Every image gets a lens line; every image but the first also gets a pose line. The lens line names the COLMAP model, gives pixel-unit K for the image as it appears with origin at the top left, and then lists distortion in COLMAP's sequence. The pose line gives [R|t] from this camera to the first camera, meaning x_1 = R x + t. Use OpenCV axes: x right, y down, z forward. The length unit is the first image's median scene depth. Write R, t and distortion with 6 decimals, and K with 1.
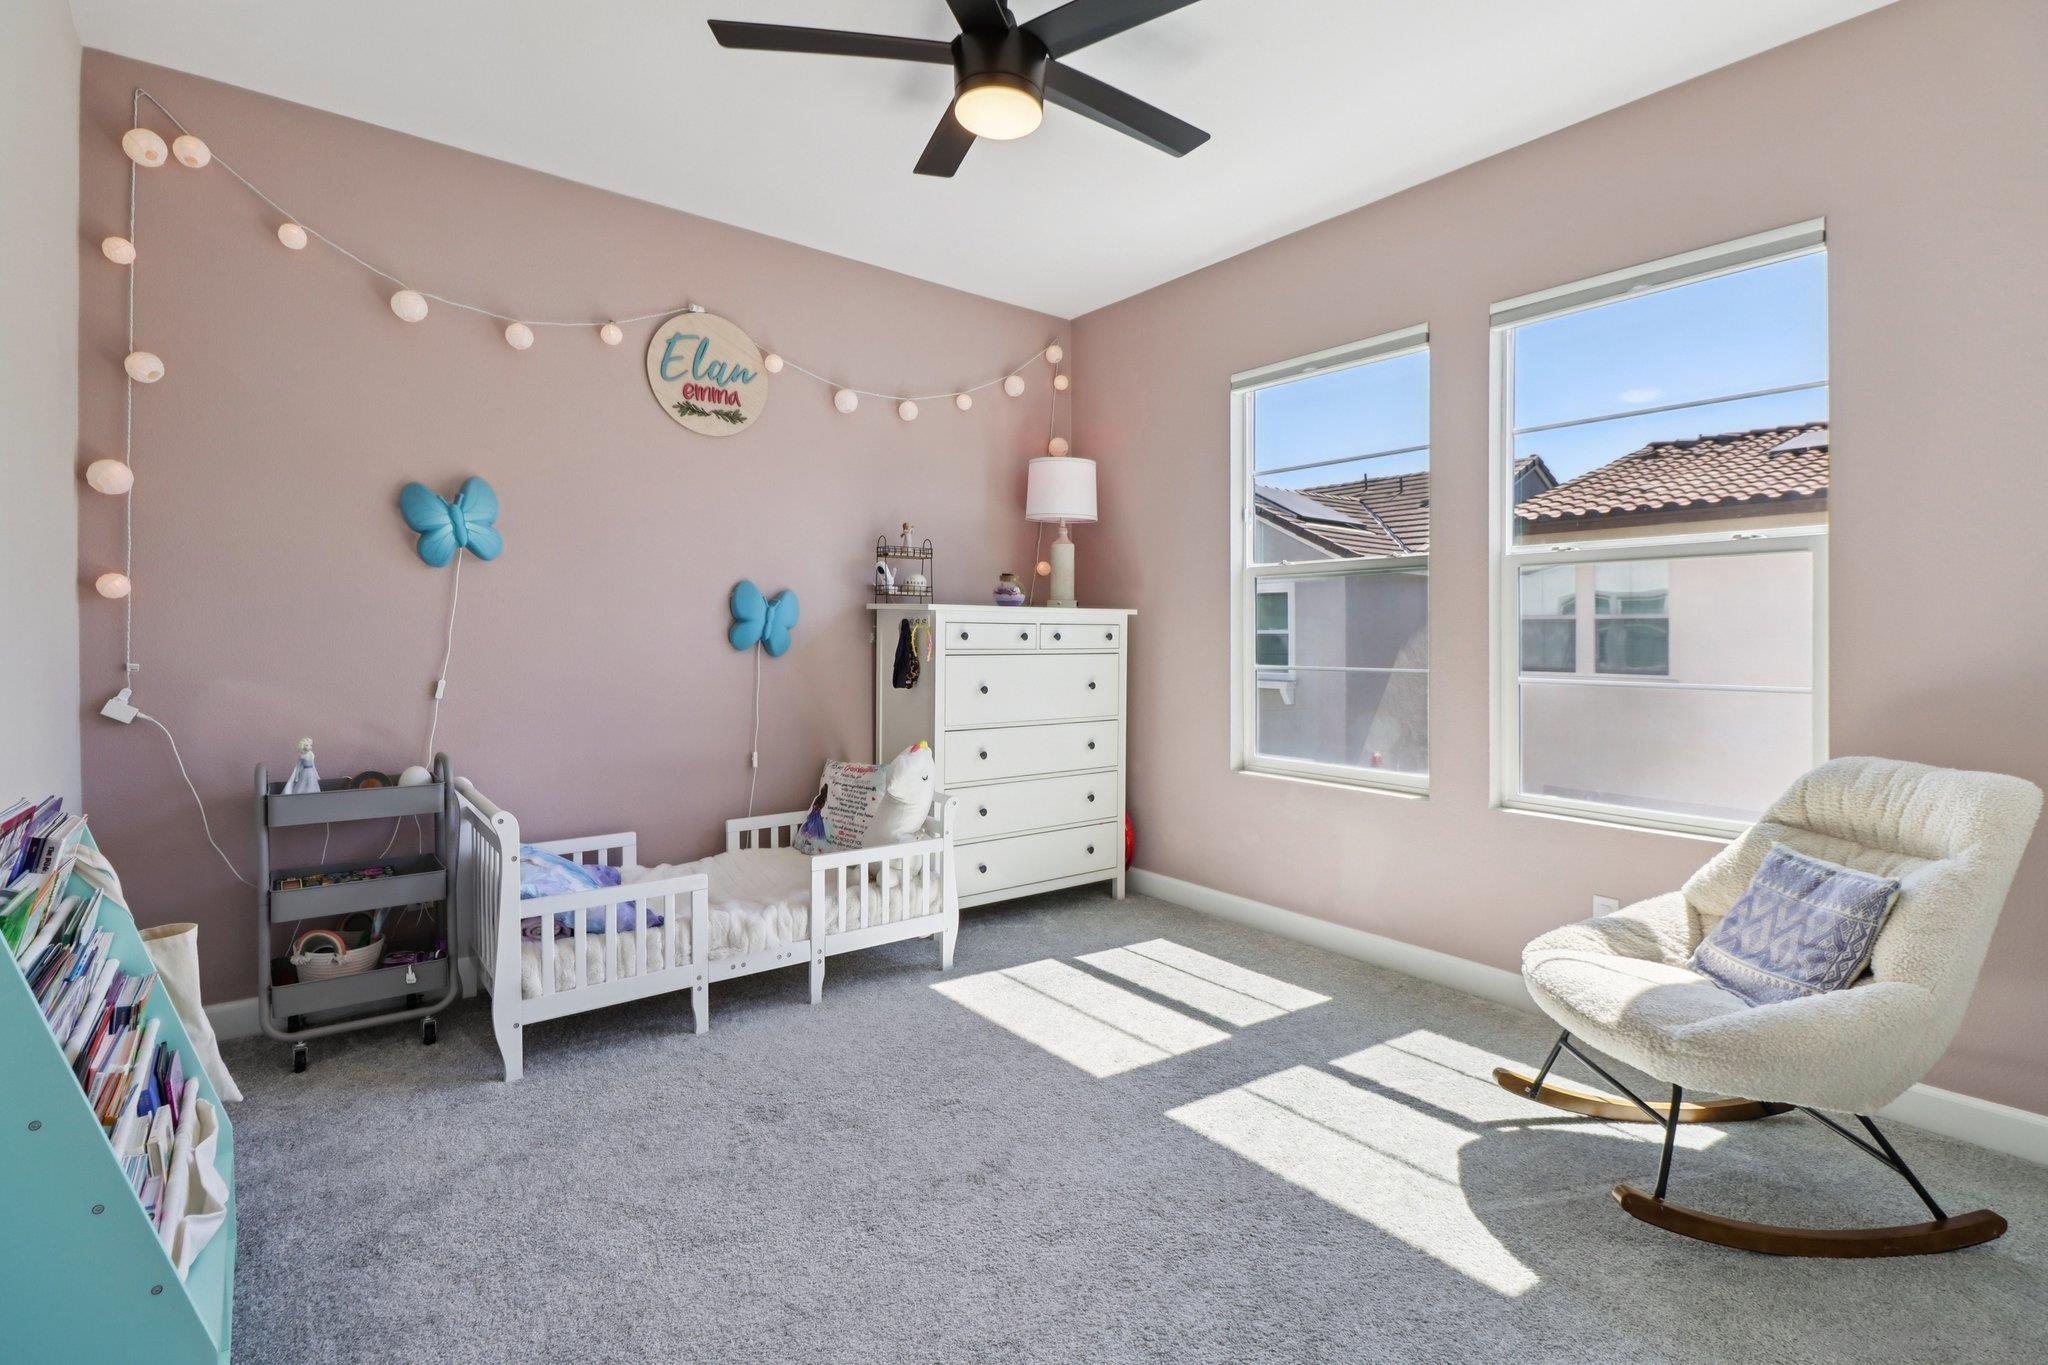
lens RADIAL K [[960.0, 0, 1017.0], [0, 960.0, 659.9], [0, 0, 1]] dist [0.039050, -0.025949]
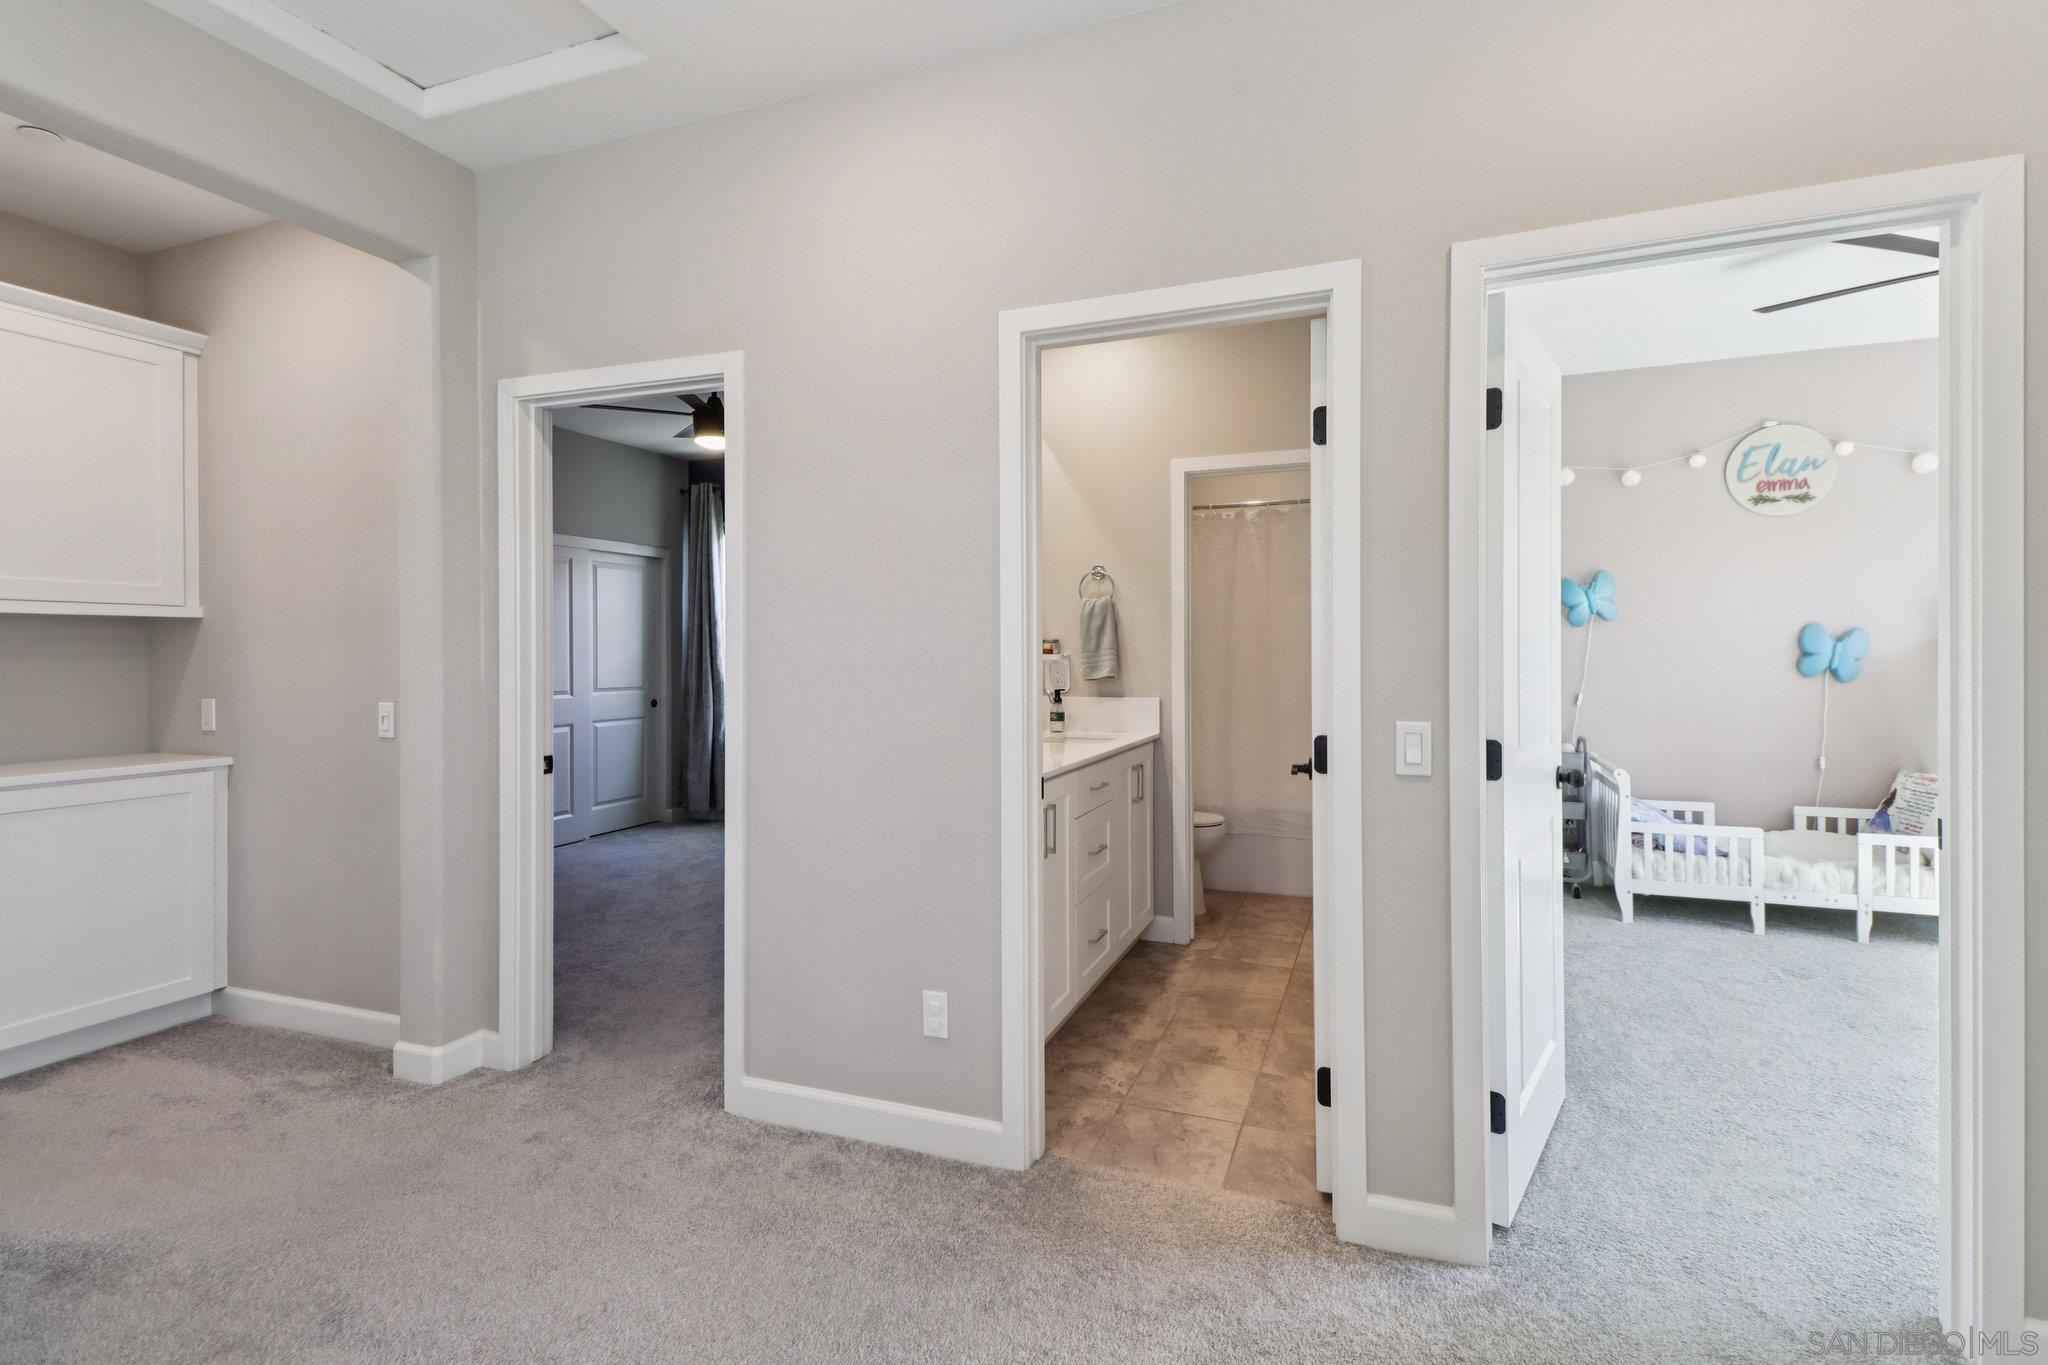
lens RADIAL K [[960.0, 0, 1017.0], [0, 960.0, 659.9], [0, 0, 1]] dist [0.039050, -0.025949]
pose [[0.511235, -0.002688, -0.859437, 0.341249], [-0.008865, 0.999925, -0.008401, -0.014630], [0.859395, 0.011914, 0.511173, -0.677559]]
